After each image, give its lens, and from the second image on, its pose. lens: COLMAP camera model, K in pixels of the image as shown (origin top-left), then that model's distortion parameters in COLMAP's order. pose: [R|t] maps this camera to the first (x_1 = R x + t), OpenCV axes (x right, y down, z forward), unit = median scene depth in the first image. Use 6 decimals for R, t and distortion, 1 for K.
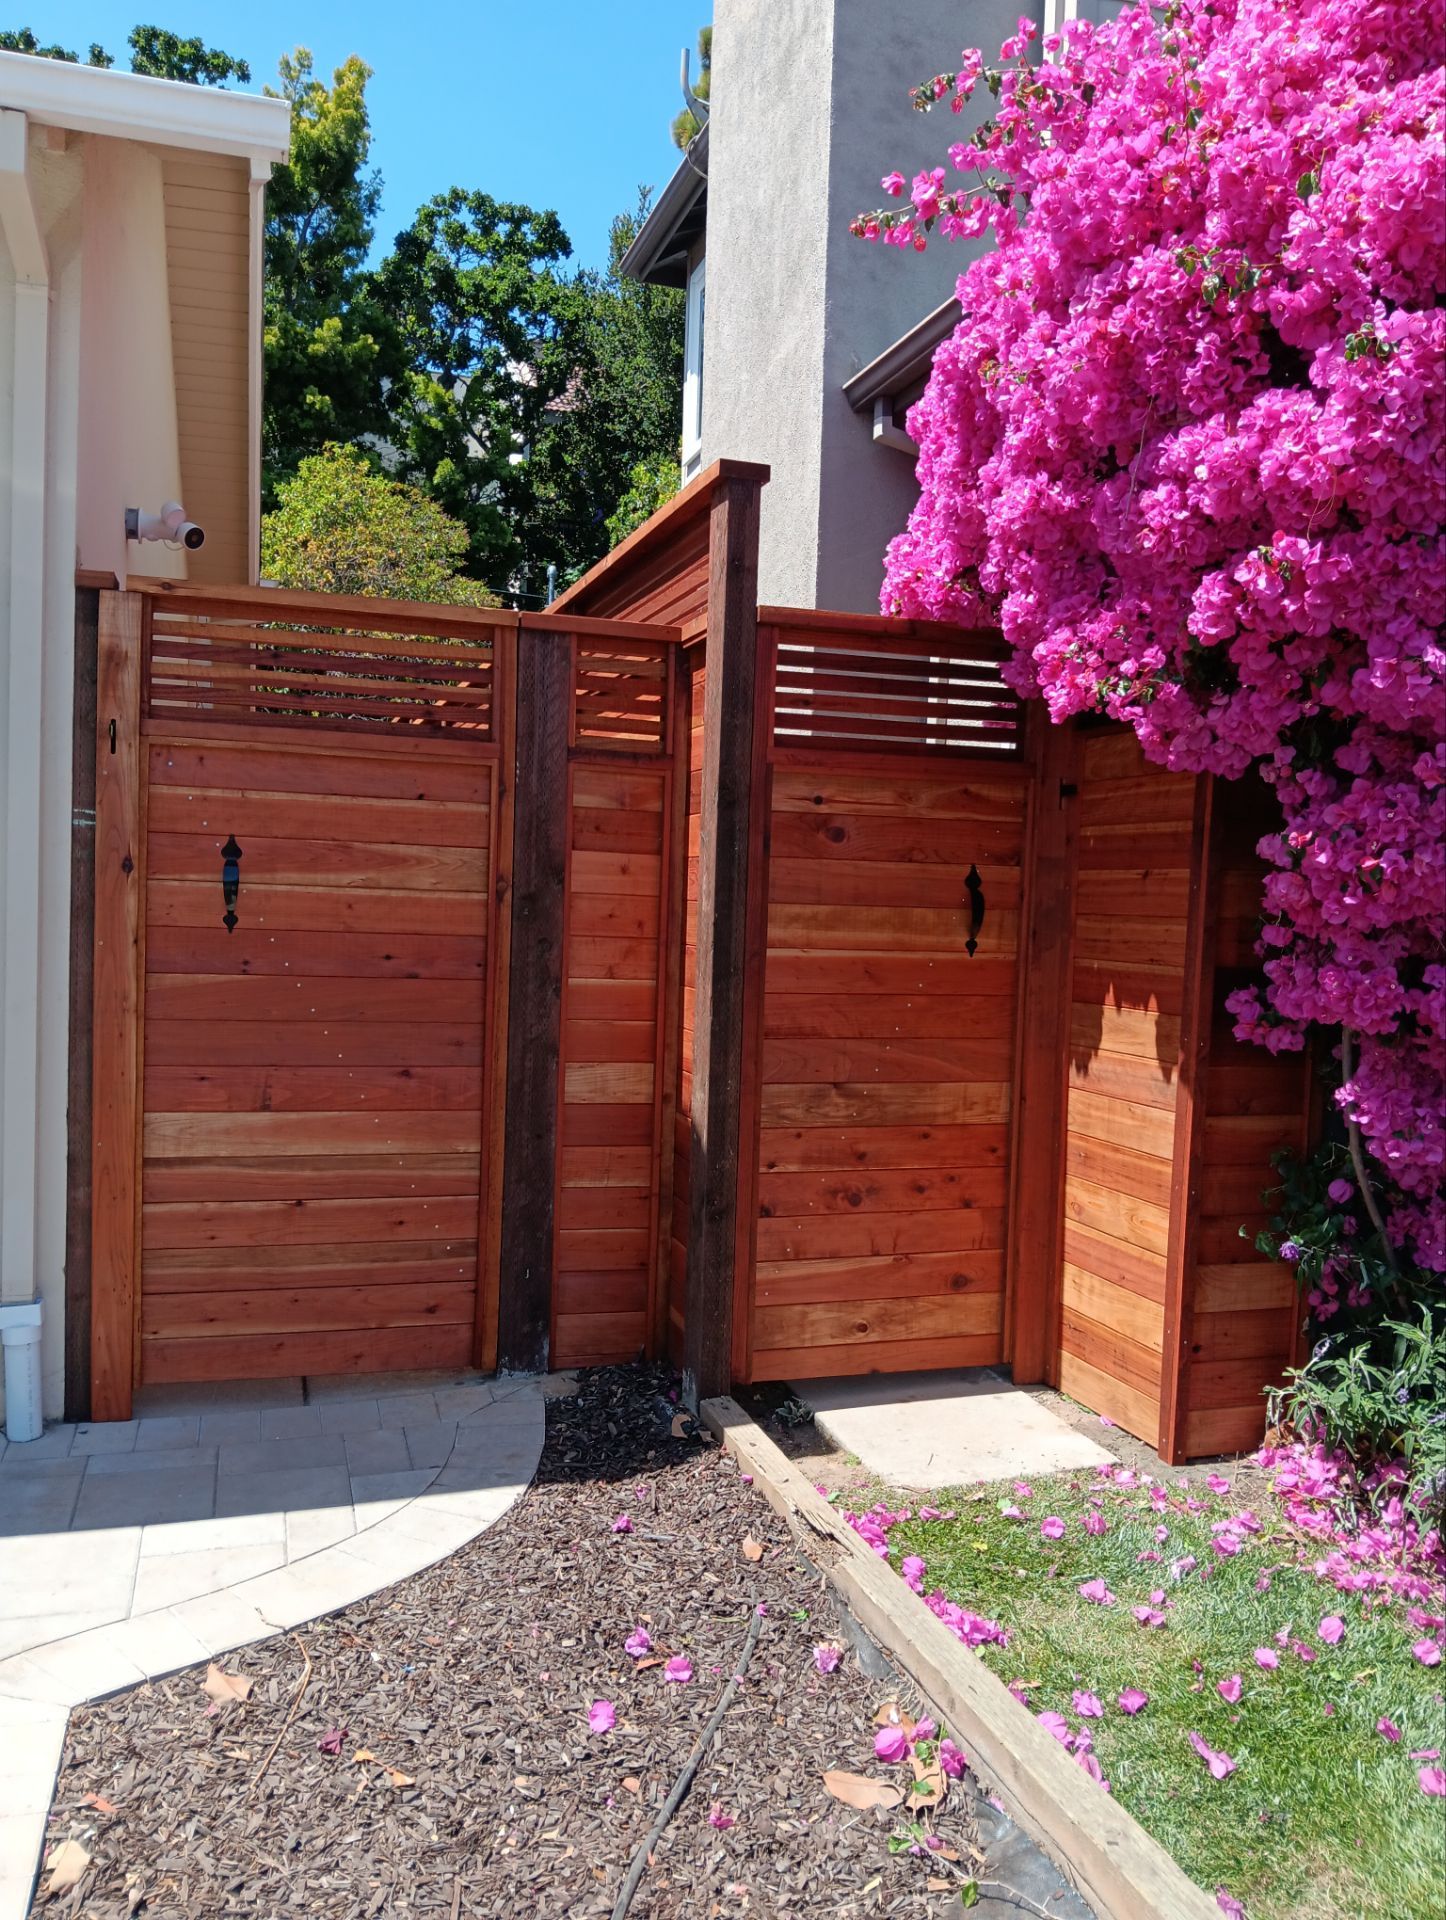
lens RADIAL K [[1459.9, 0, 723.0], [0, 1459.9, 960.0], [0, 0, 1]] dist [0.070879, -0.168877]
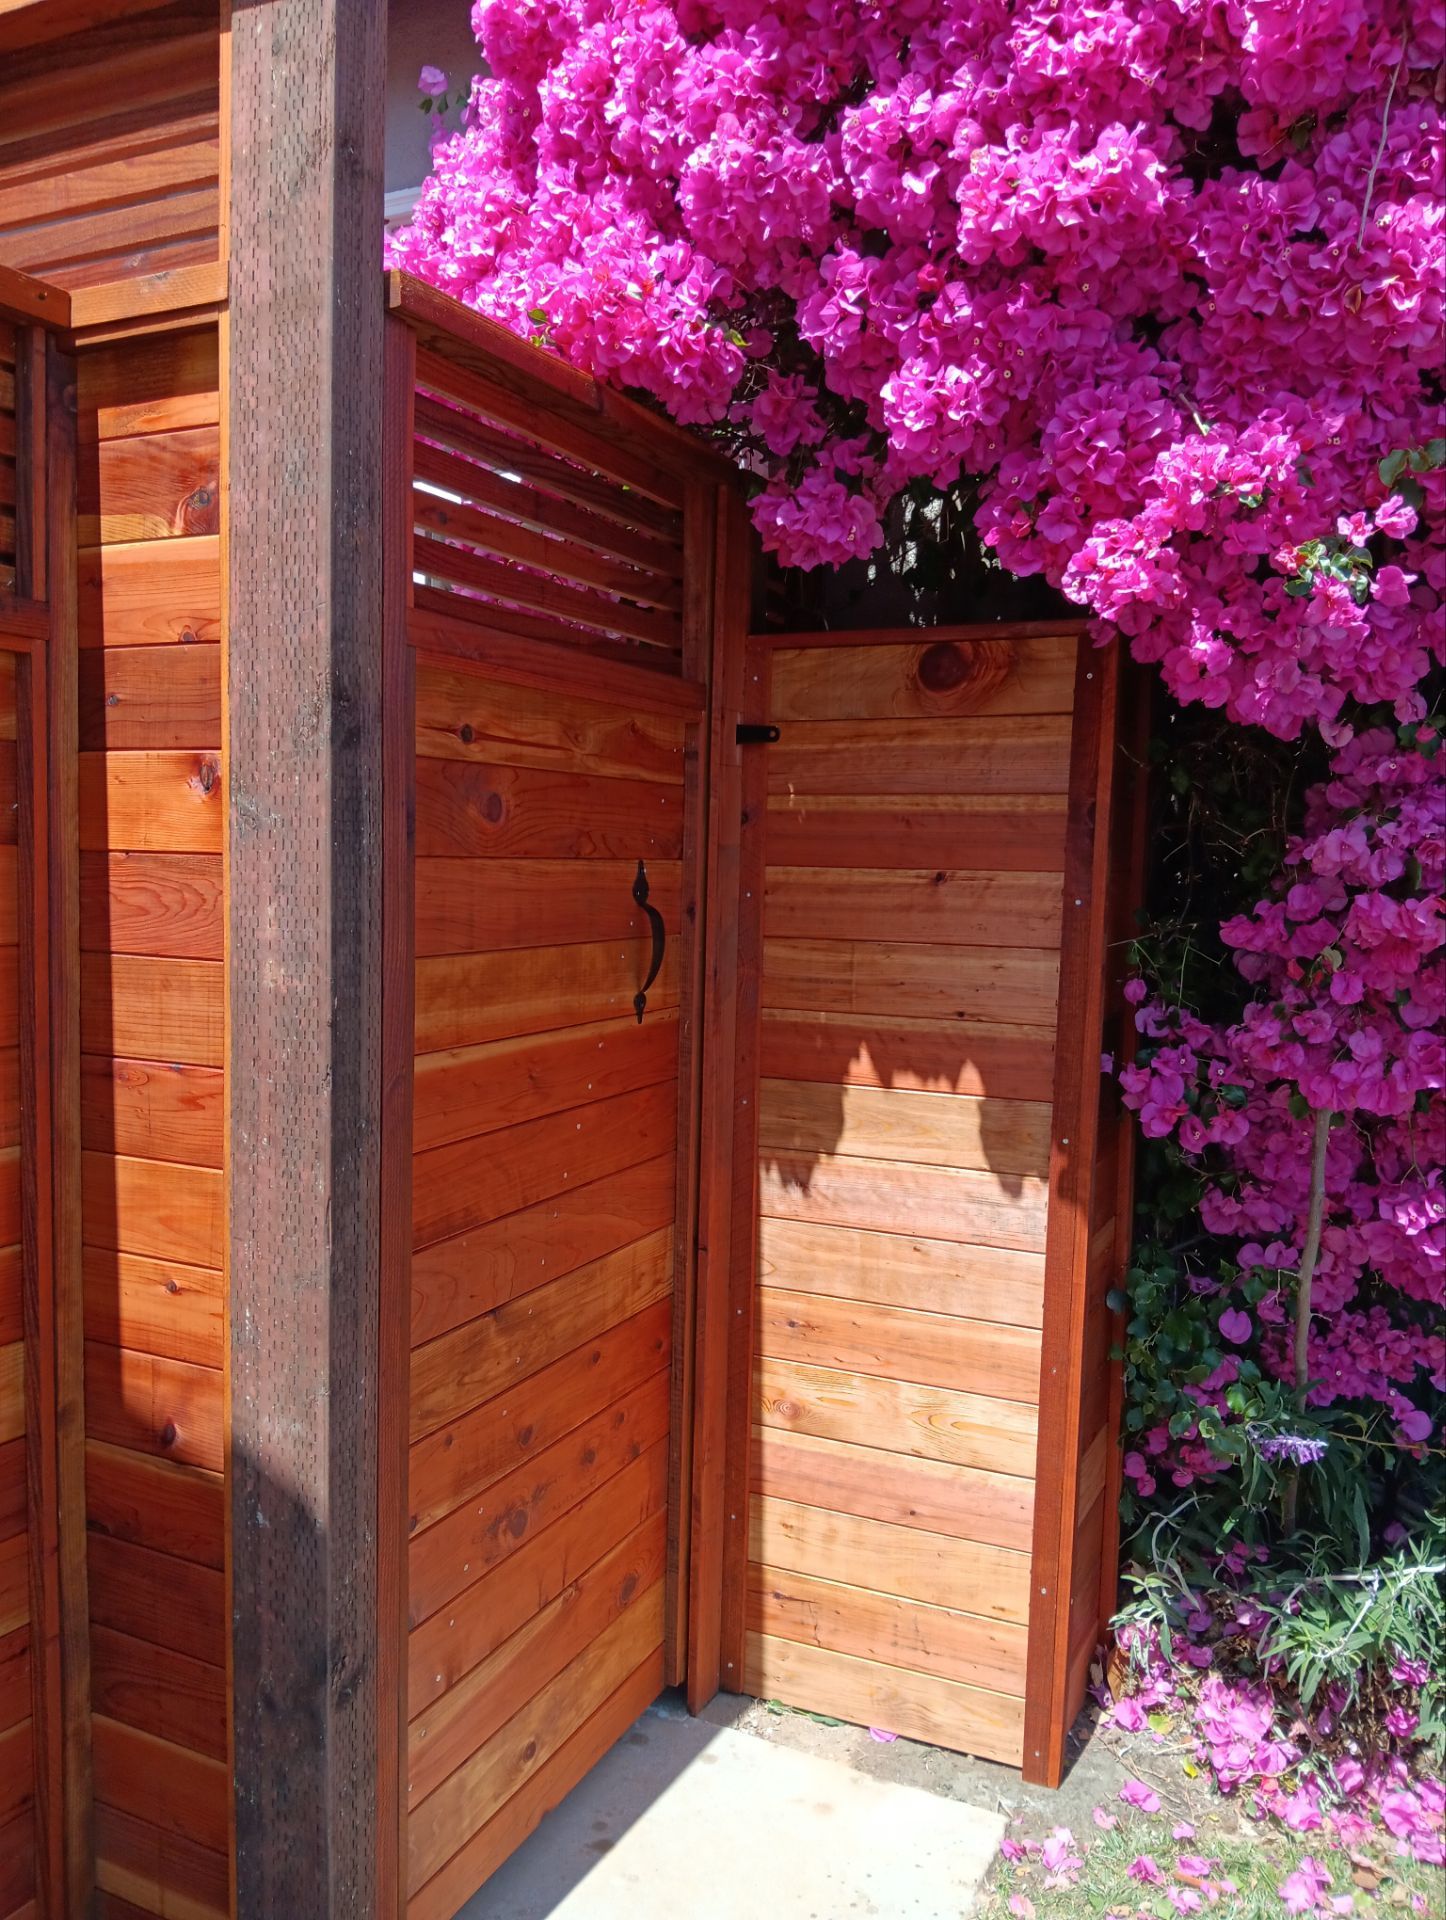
lens RADIAL K [[1459.9, 0, 723.0], [0, 1459.9, 960.0], [0, 0, 1]] dist [0.070879, -0.168877]
pose [[0.693620, -0.067241, 0.717196, -0.214525], [0.034192, 0.997585, 0.060461, -0.060397], [-0.719529, -0.017414, 0.694244, 0.594601]]
